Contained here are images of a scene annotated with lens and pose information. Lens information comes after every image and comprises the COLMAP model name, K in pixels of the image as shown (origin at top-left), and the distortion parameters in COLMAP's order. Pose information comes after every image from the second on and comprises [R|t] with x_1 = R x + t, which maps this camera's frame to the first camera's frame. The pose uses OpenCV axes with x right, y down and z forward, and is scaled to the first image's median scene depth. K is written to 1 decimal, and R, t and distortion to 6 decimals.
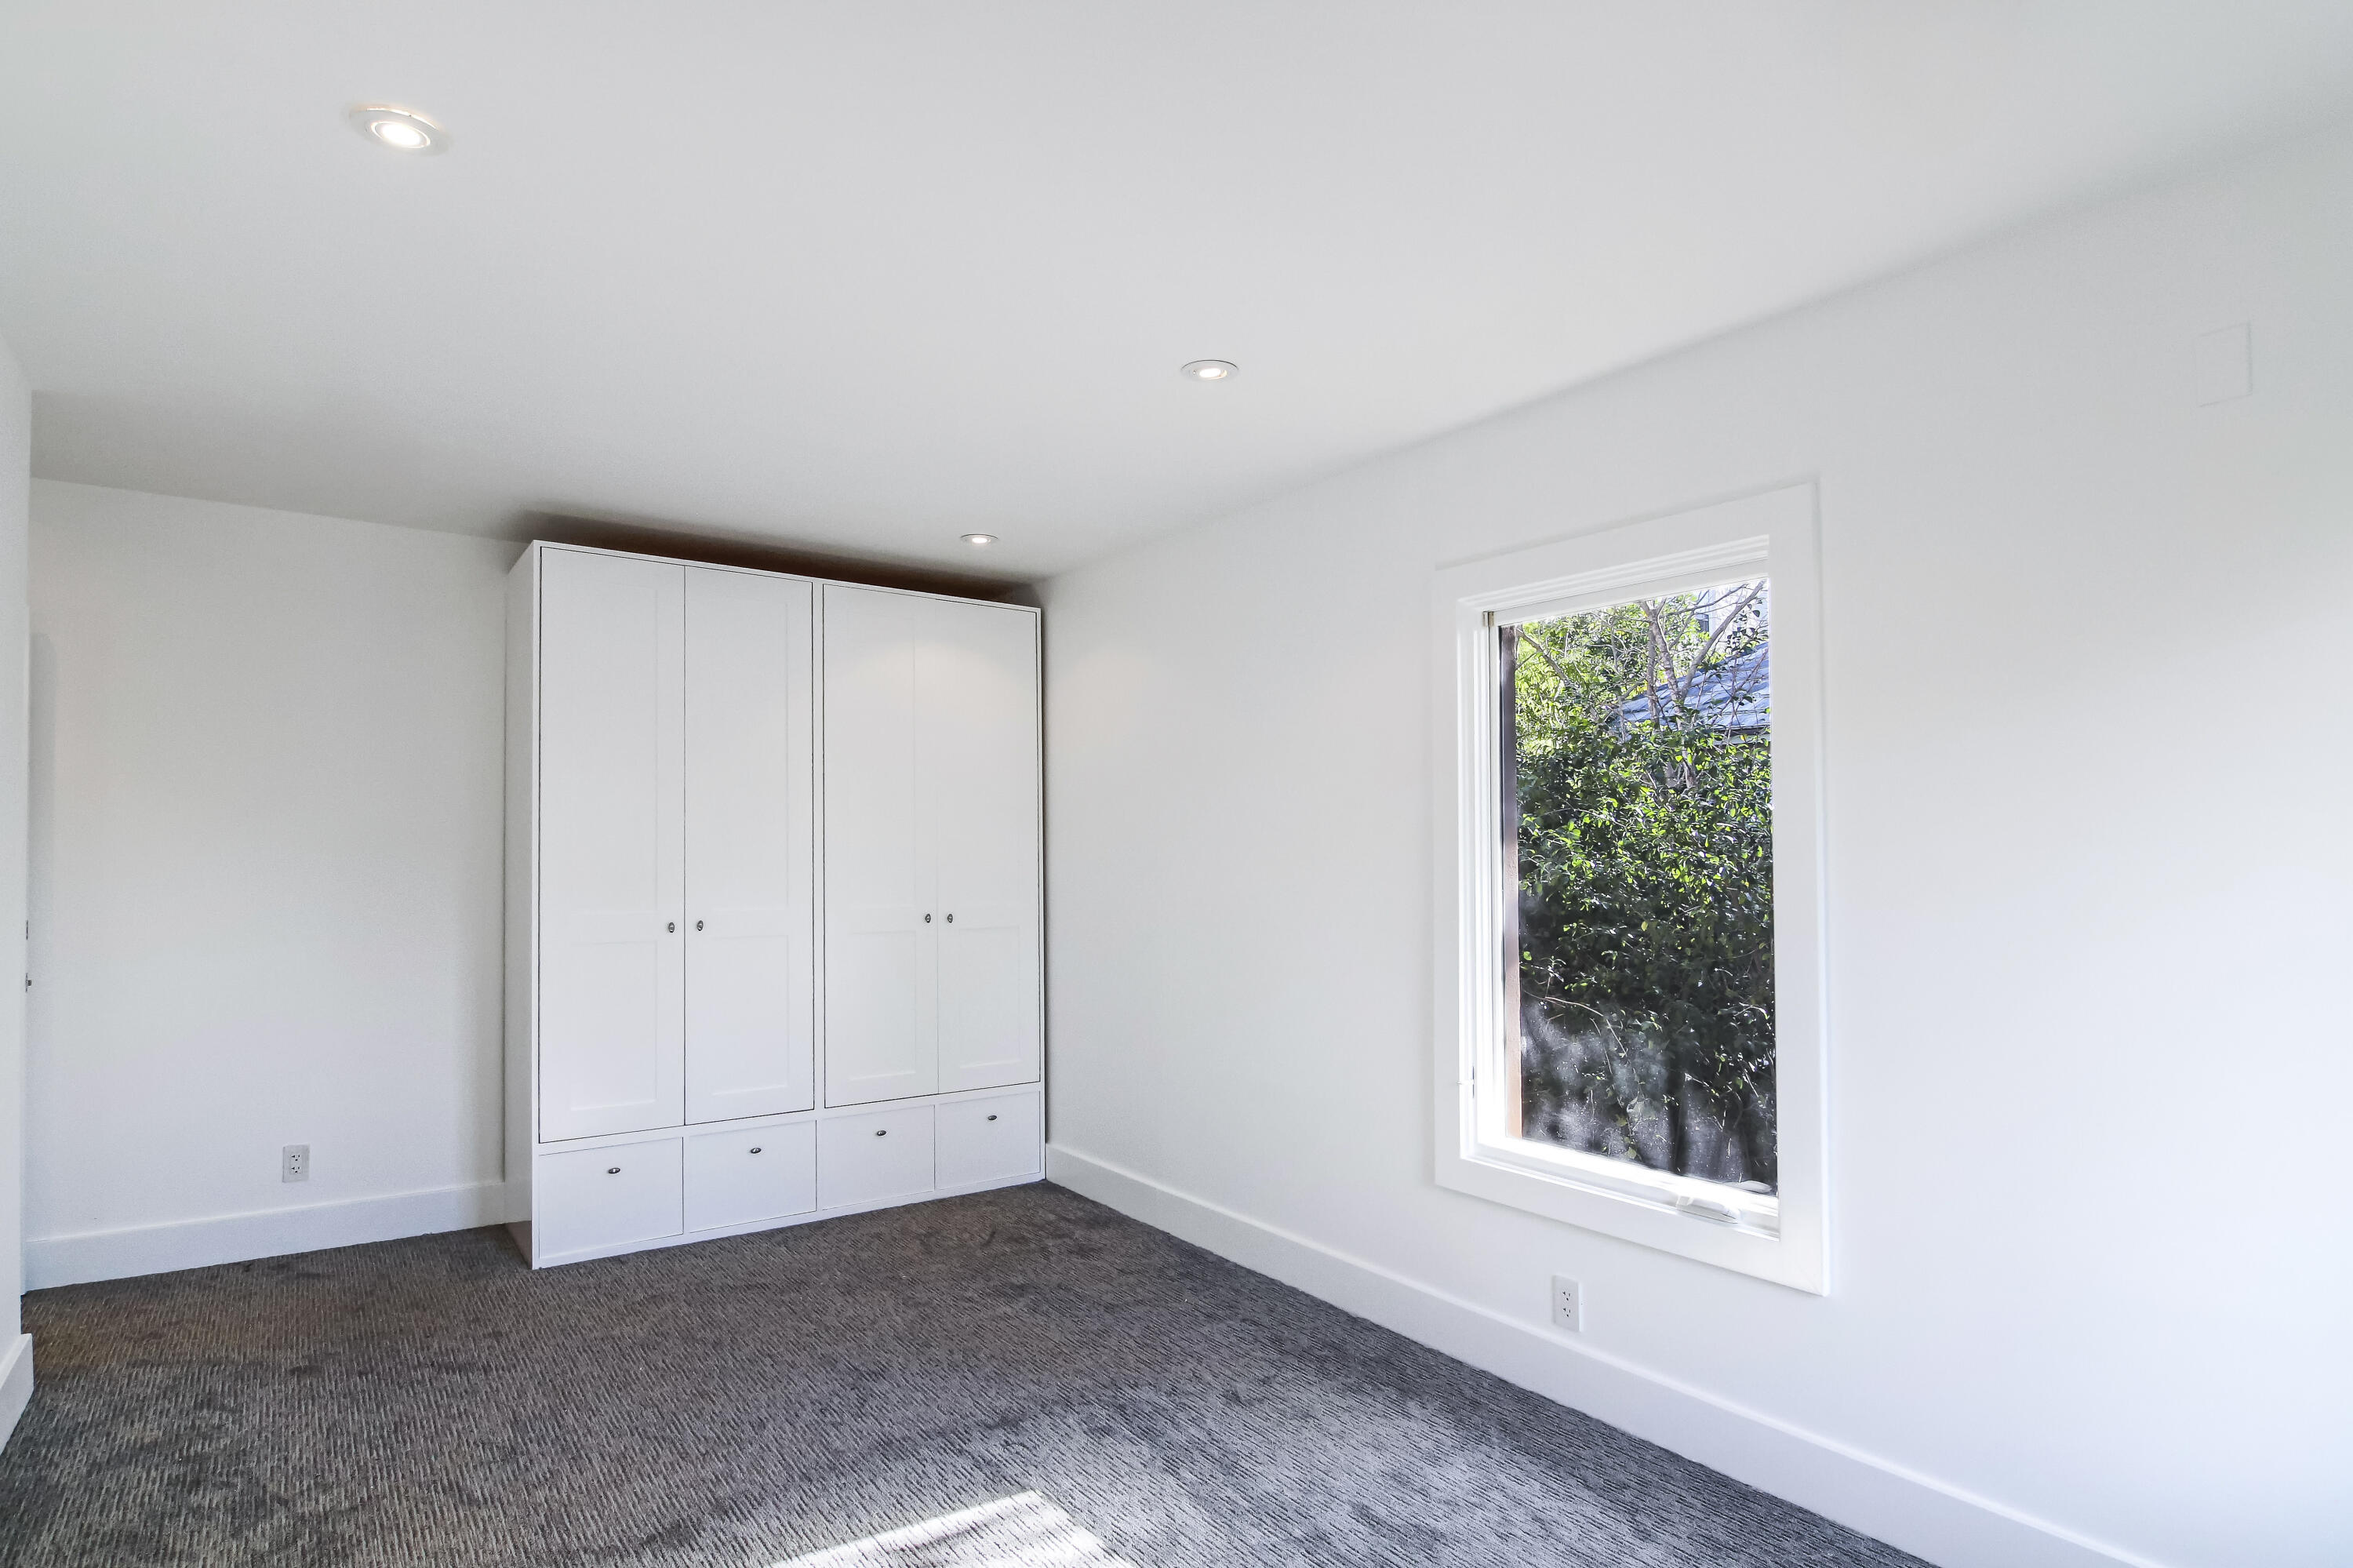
lens RADIAL K [[1250.6, 0, 1176.5], [0, 1250.6, 784.0], [0, 0, 1]] dist [0.000080, -0.008462]
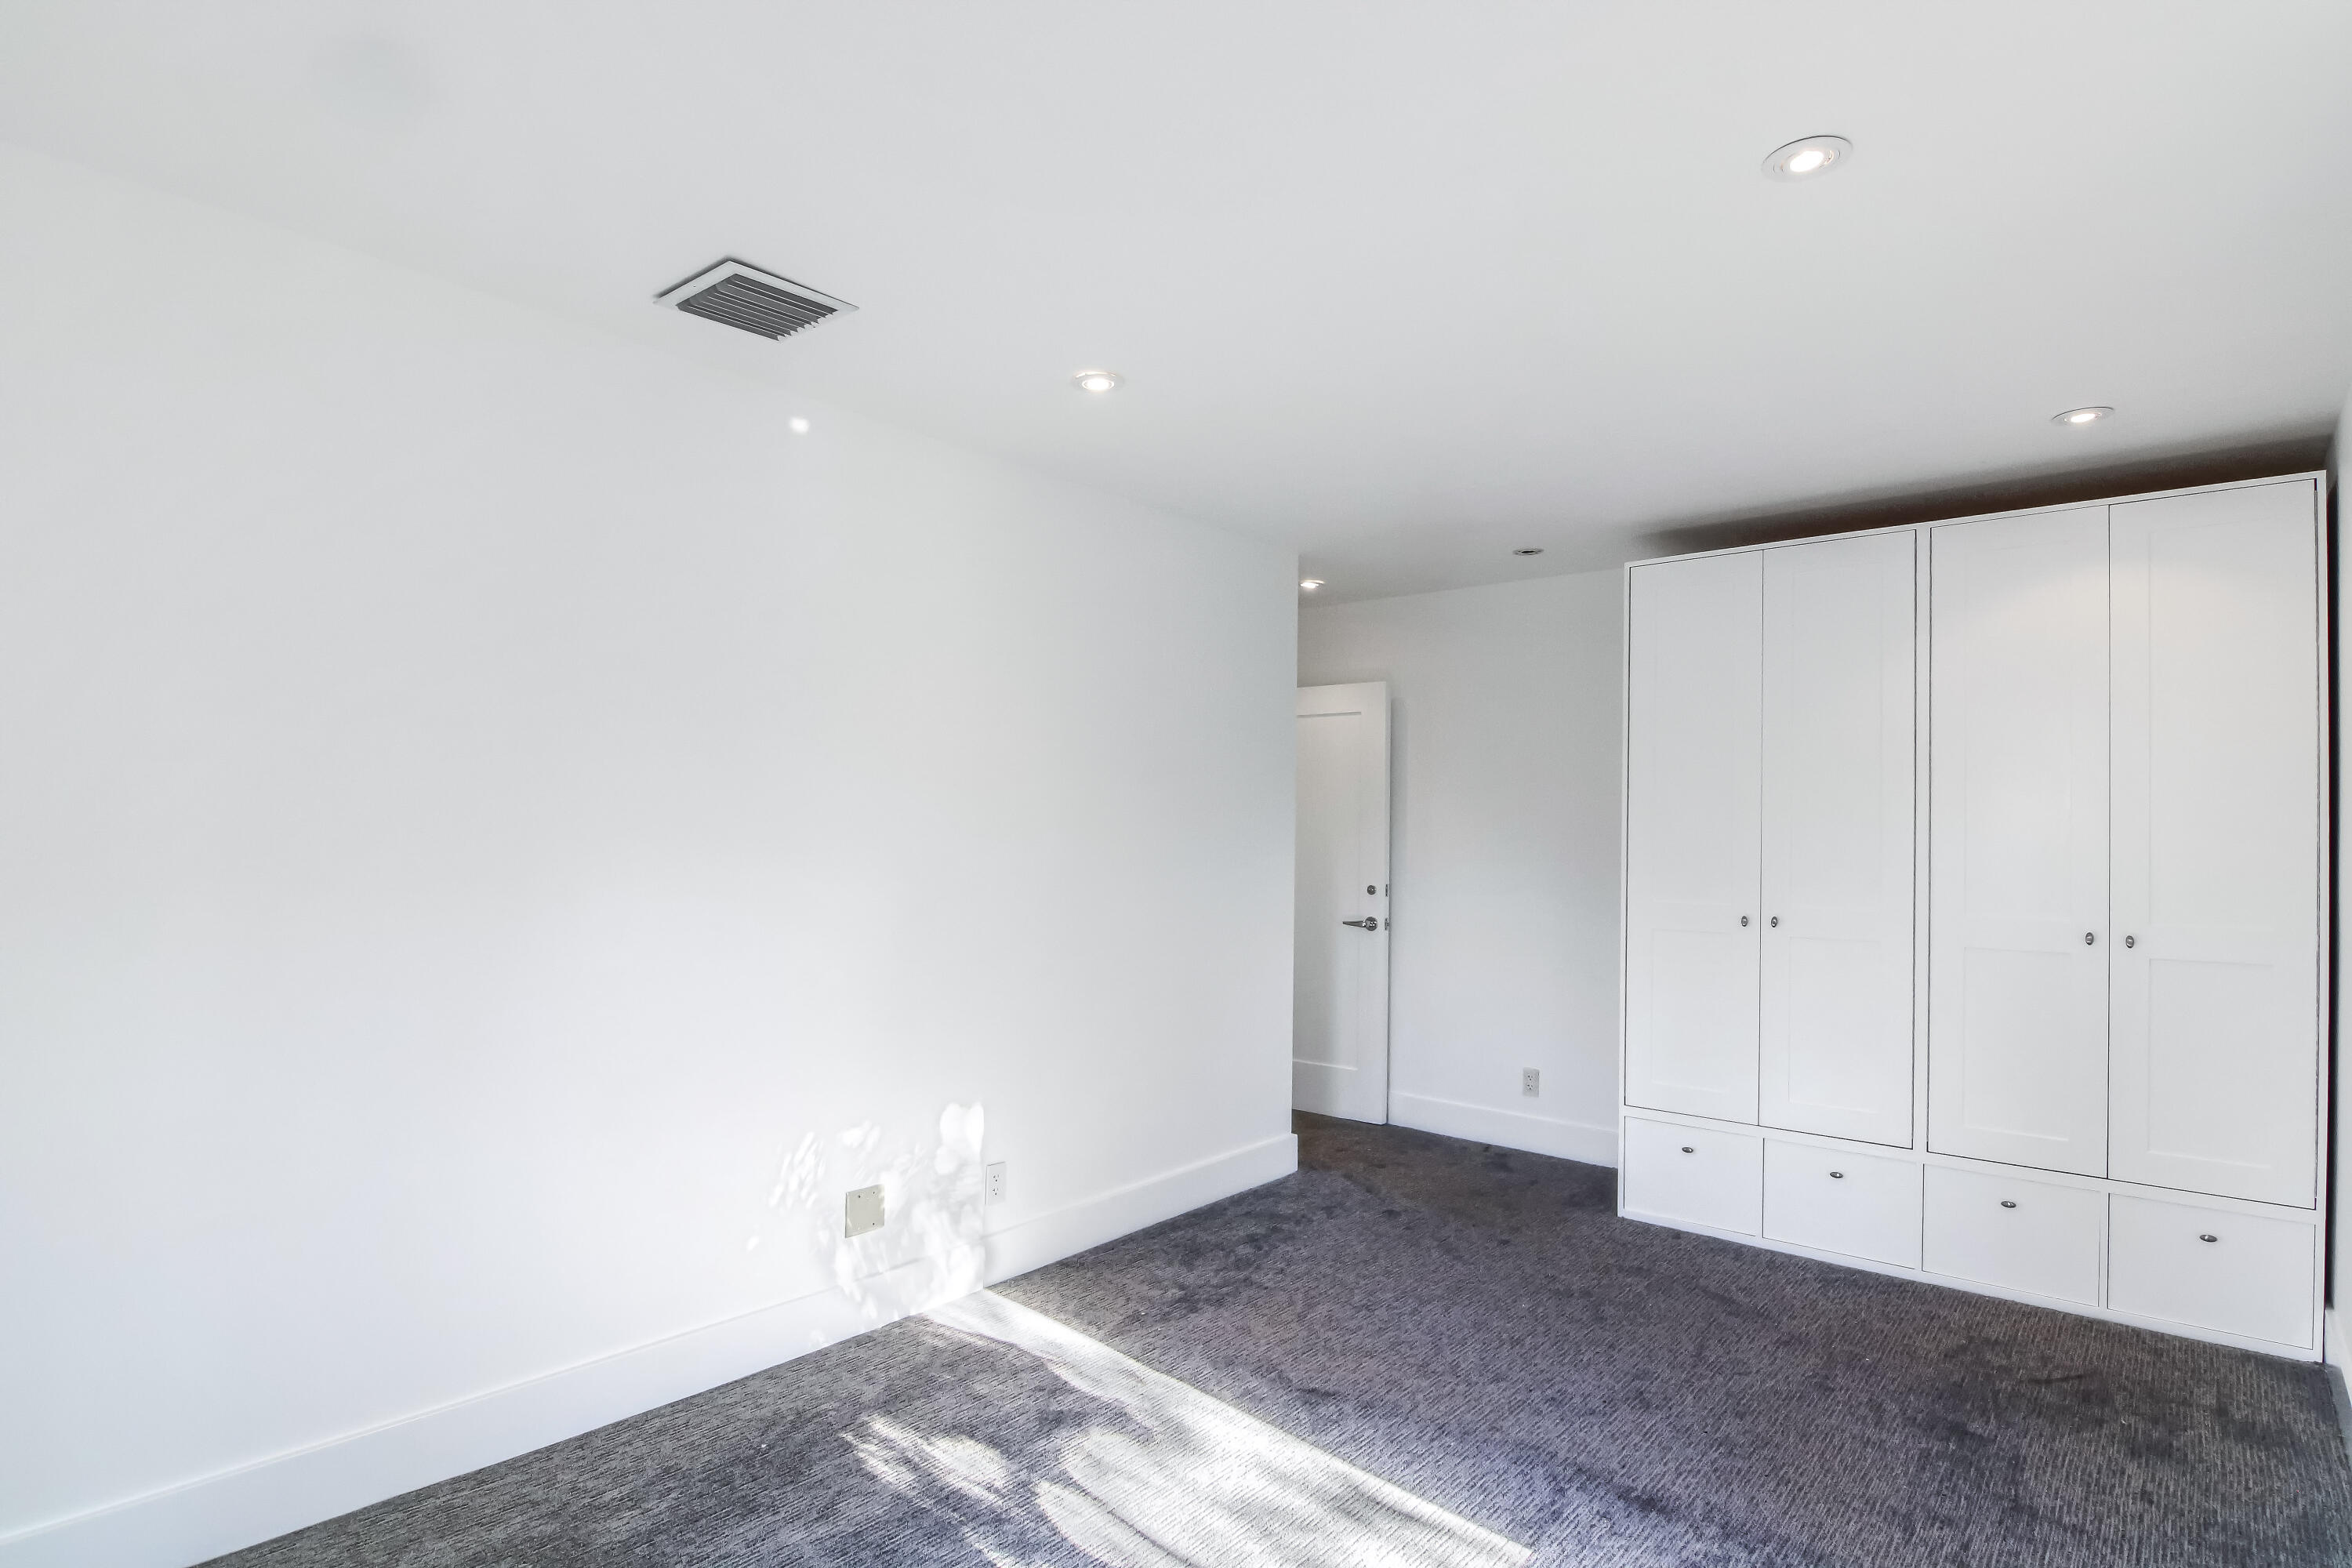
lens RADIAL K [[1224.0, 0, 1185.4], [0, 1224.0, 789.4], [0, 0, 1]] dist [0.000520, -0.011727]
pose [[0.231156, -0.032020, -0.972390, 0.468198], [0.038531, 0.998975, -0.023736, 0.018205], [0.972153, -0.031980, 0.232153, 0.379142]]
